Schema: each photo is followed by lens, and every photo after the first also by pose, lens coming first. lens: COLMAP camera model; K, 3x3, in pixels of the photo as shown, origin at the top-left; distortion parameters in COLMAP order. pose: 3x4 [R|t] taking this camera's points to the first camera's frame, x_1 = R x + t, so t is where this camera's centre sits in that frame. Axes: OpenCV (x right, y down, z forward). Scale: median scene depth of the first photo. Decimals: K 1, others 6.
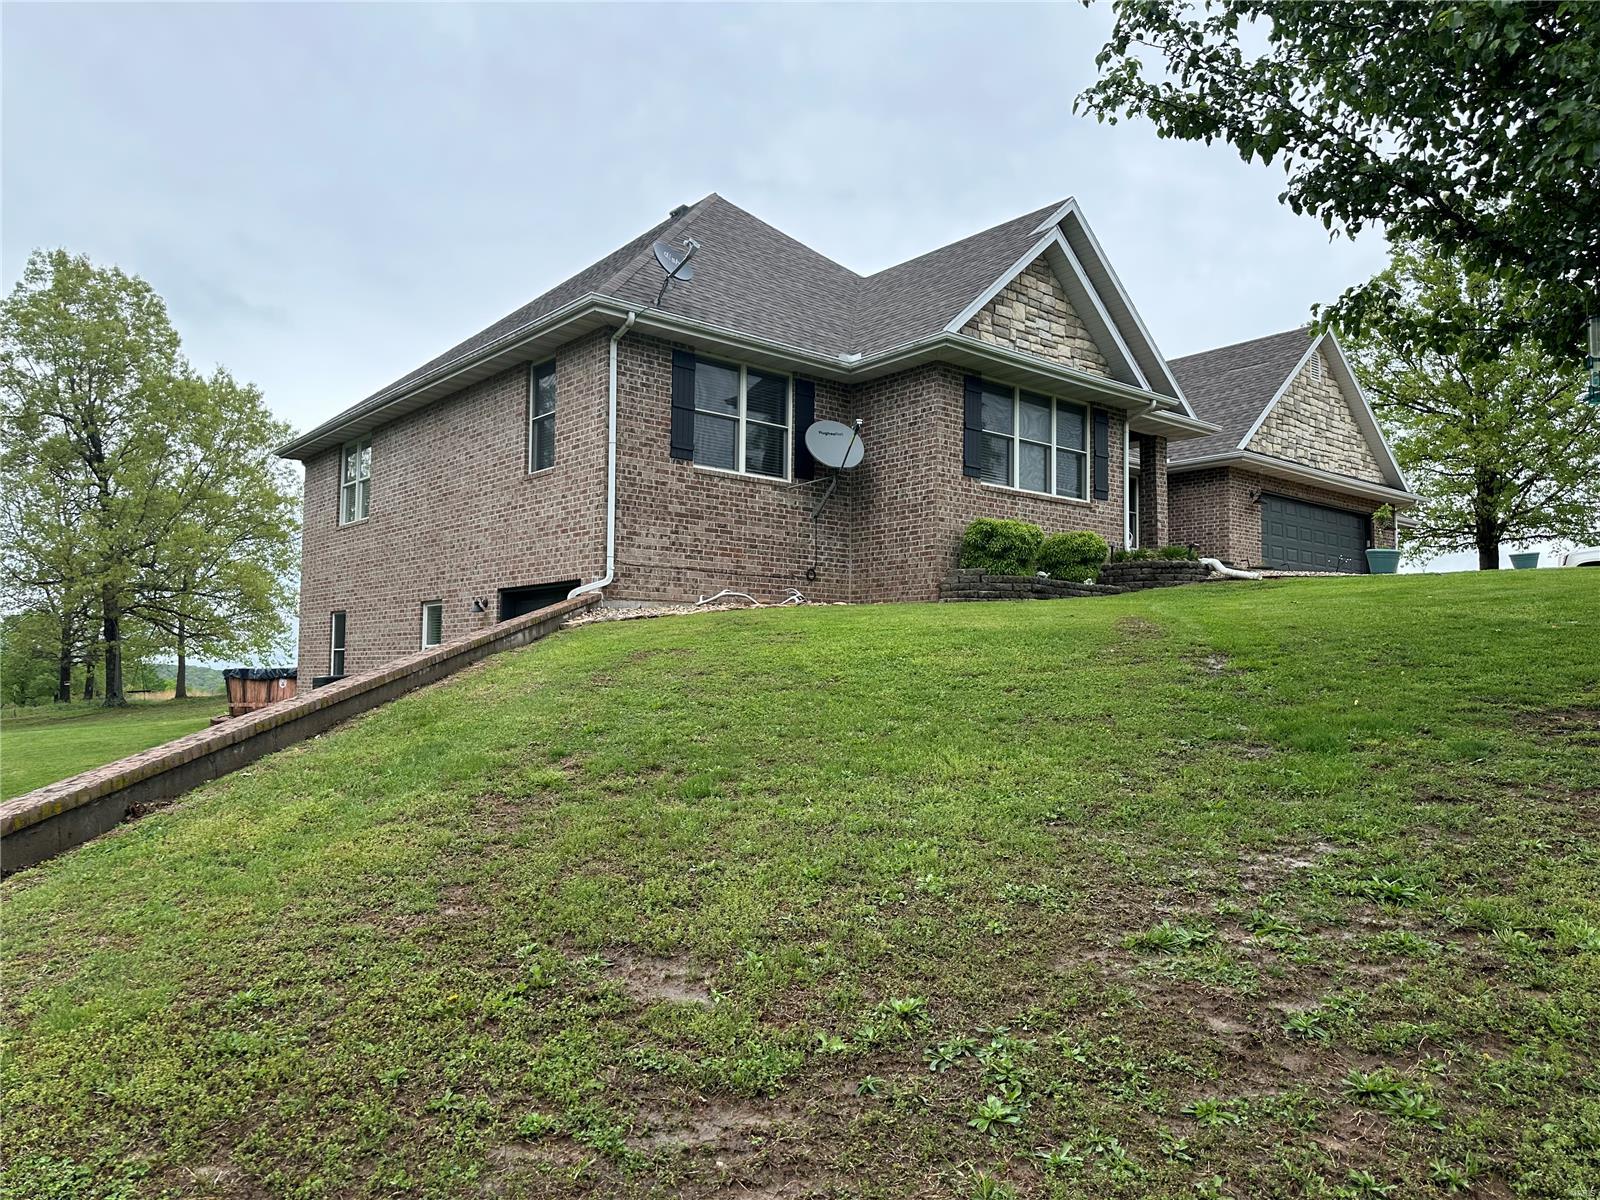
lens RADIAL K [[1144.3, 0, 792.6], [0, 1144.3, 613.6], [0, 0, 1]] dist [0.040643, -0.034826]
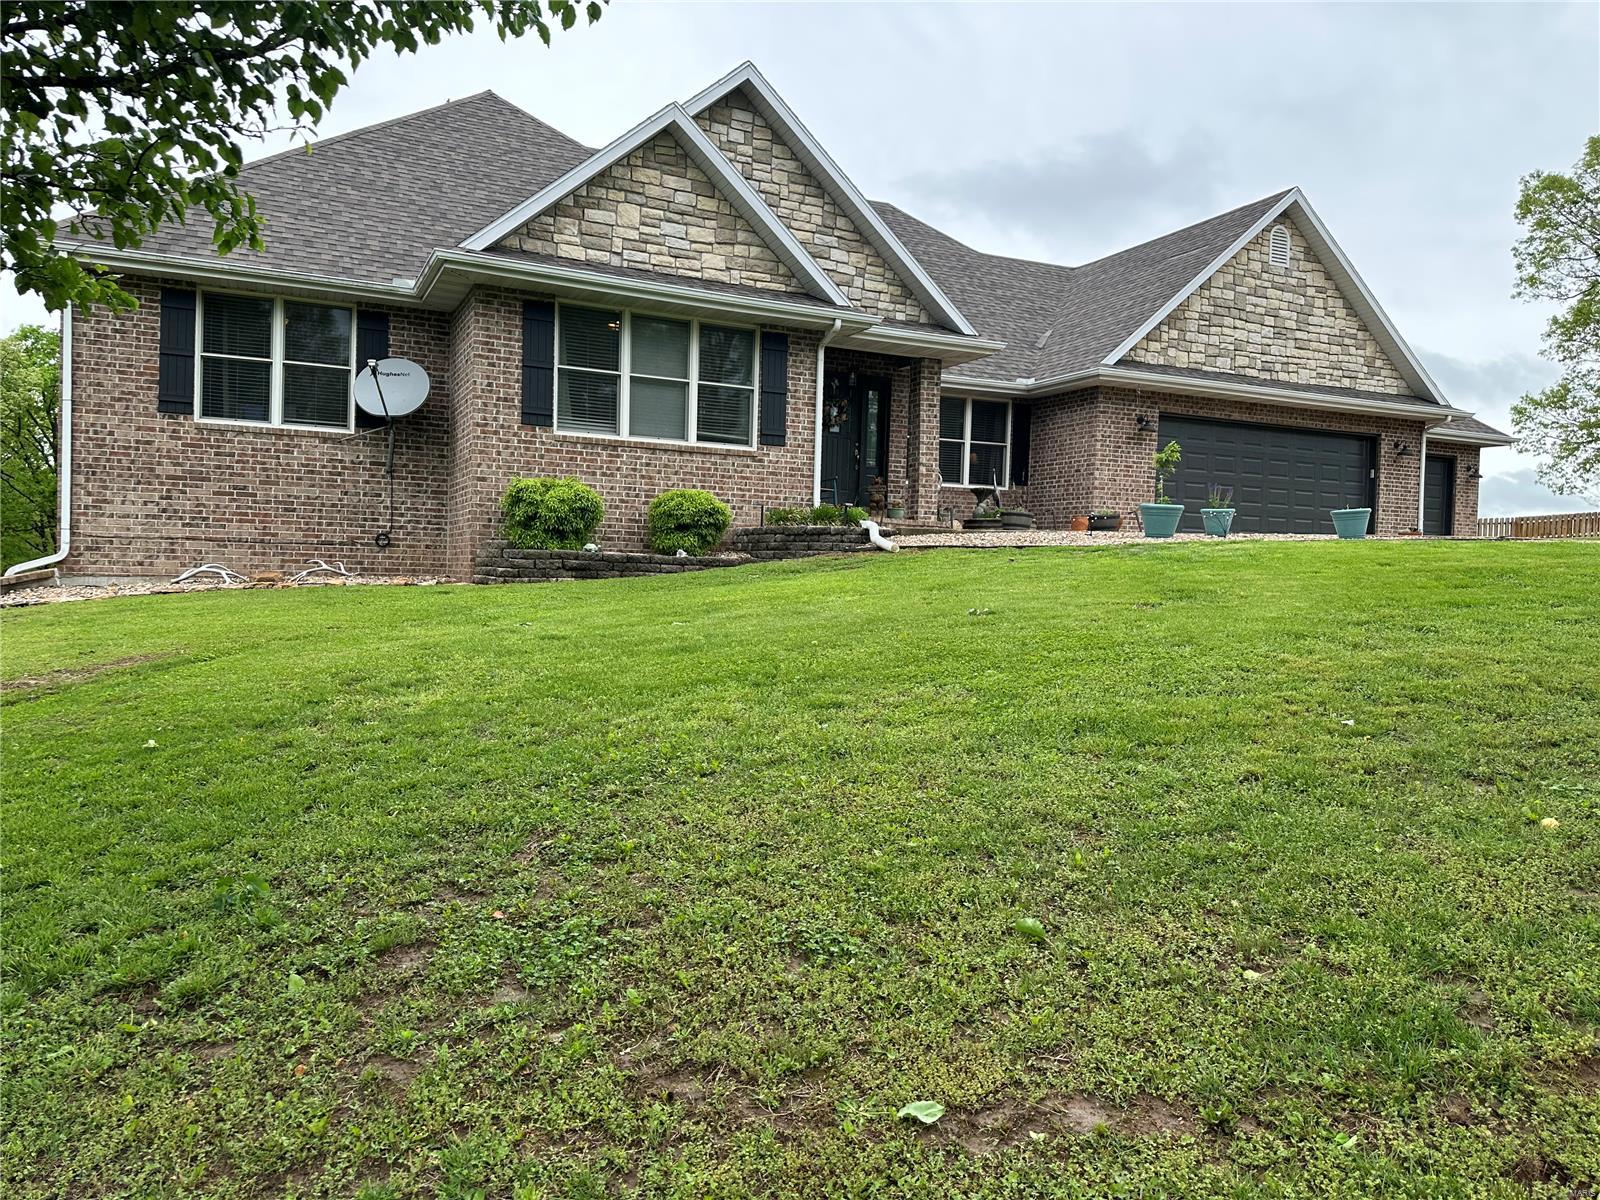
lens RADIAL K [[1144.3, 0, 808.8], [0, 1144.3, 592.9], [0, 0, 1]] dist [0.040643, -0.034826]
pose [[0.965145, 0.025199, -0.260501, 0.573808], [-0.005507, 0.997089, 0.076047, -0.064028], [0.261659, -0.071962, 0.962474, 0.249021]]
